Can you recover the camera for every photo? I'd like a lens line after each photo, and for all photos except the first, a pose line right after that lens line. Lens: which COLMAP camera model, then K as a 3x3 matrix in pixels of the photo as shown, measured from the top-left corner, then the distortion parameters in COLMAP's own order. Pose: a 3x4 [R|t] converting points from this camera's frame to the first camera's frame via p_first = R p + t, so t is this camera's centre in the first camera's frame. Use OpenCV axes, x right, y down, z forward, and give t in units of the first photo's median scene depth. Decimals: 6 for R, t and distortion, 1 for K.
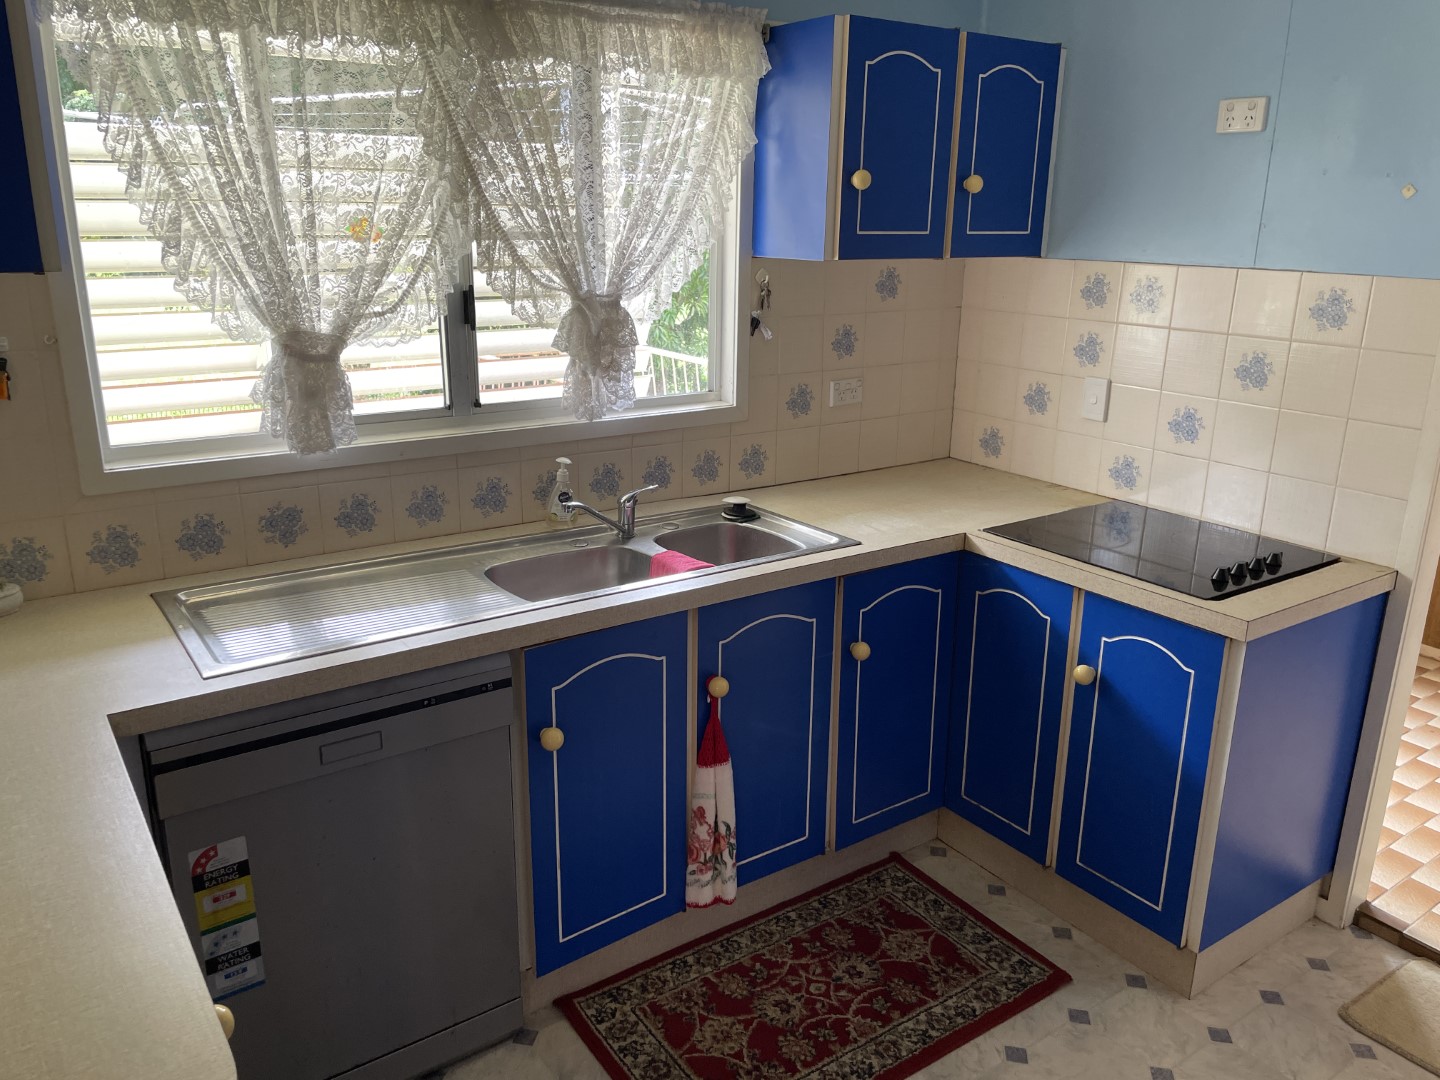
lens RADIAL K [[1082.0, 0, 734.6], [0, 1082.0, 535.4], [0, 0, 1]] dist [0.069318, -0.094967]
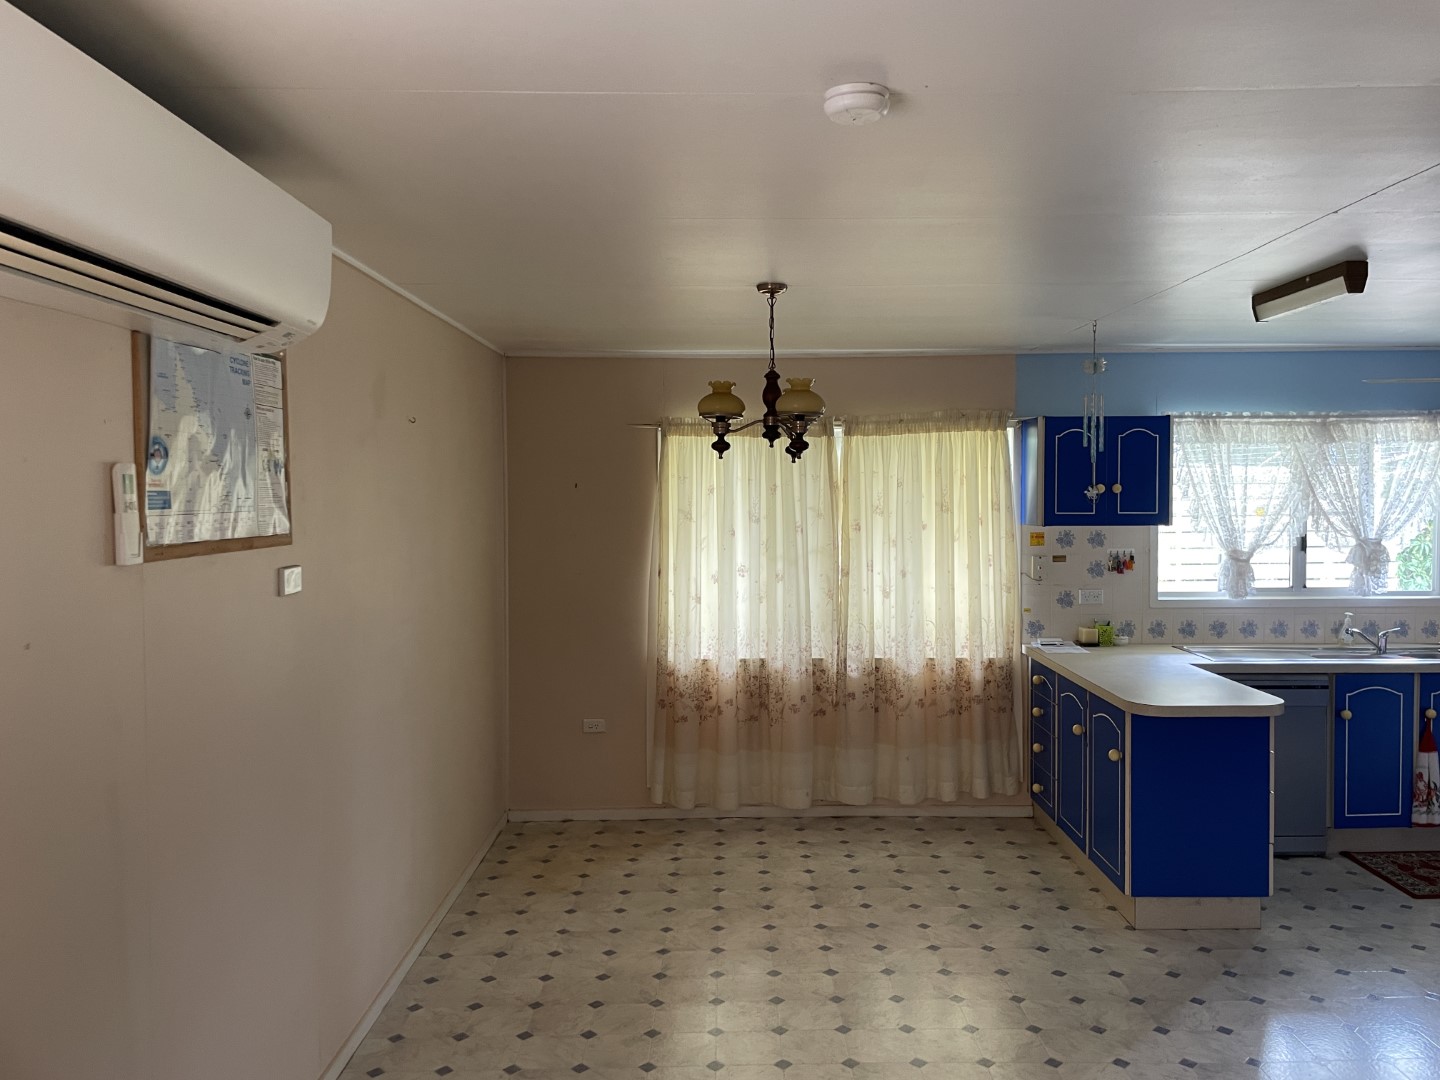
lens RADIAL K [[1082.0, 0, 728.5], [0, 1082.0, 523.8], [0, 0, 1]] dist [0.069318, -0.094967]
pose [[0.811020, -0.003268, -0.585009, 0.118195], [-0.149284, 0.965723, -0.212353, 0.414062], [0.565650, 0.259555, 0.782733, -1.476569]]
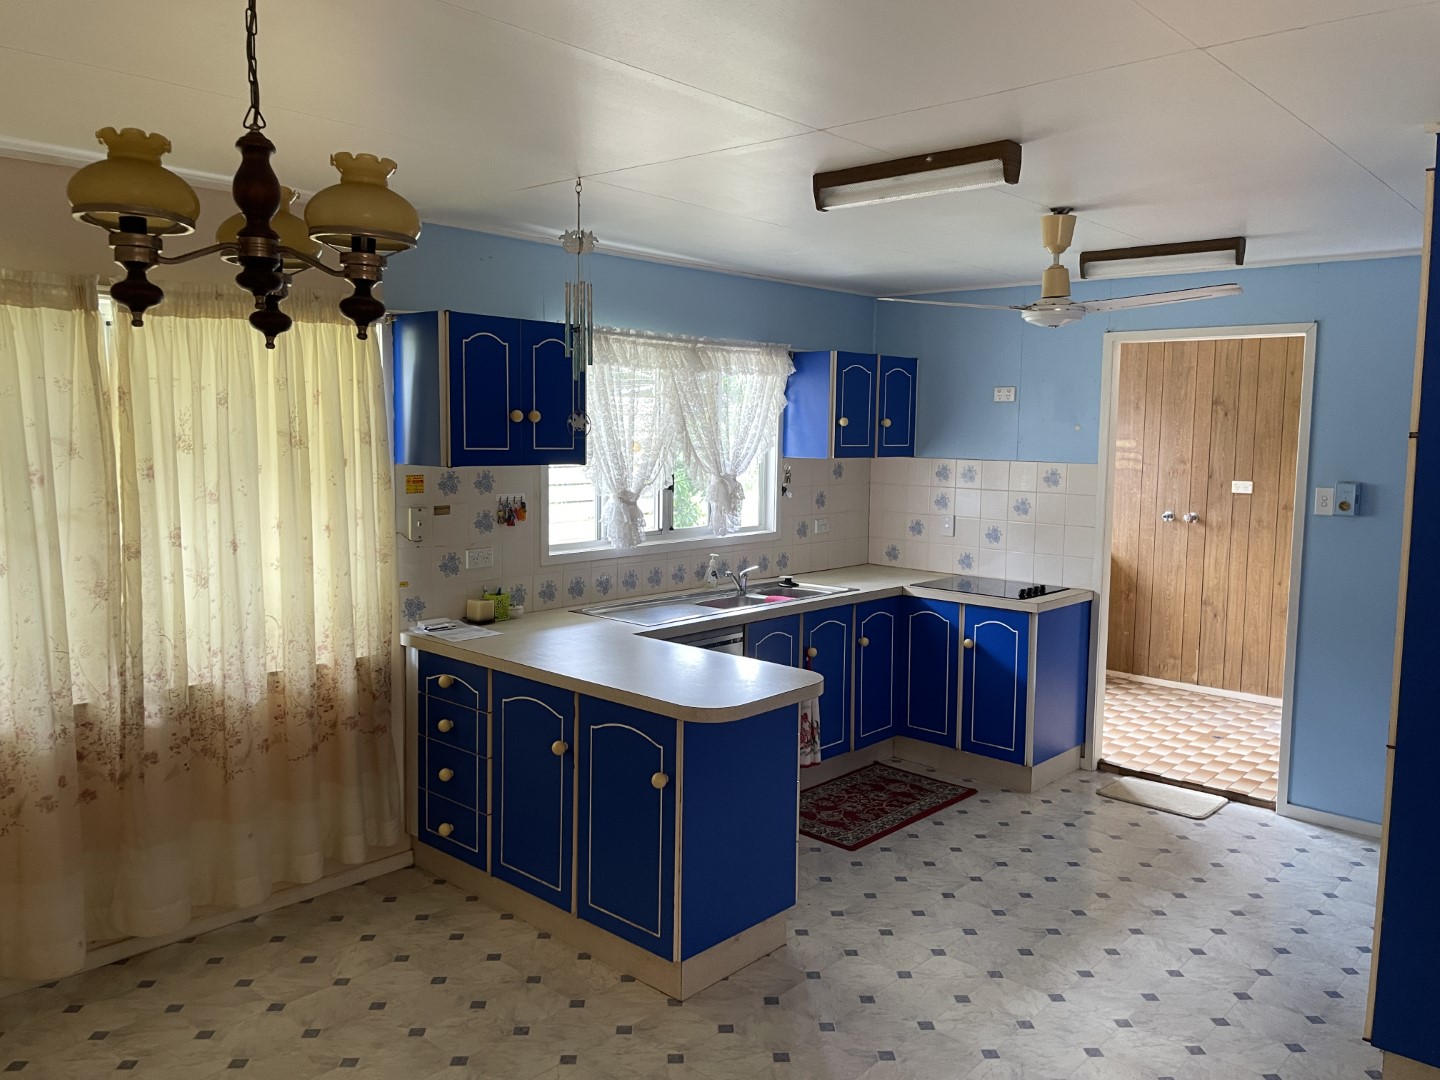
lens RADIAL K [[1082.0, 0, 730.7], [0, 1082.0, 525.4], [0, 0, 1]] dist [0.069318, -0.094967]
pose [[0.975744, -0.022410, 0.217765, -0.581794], [0.063741, 0.980729, -0.184682, 0.257083], [-0.209429, 0.194083, 0.958369, -0.972979]]
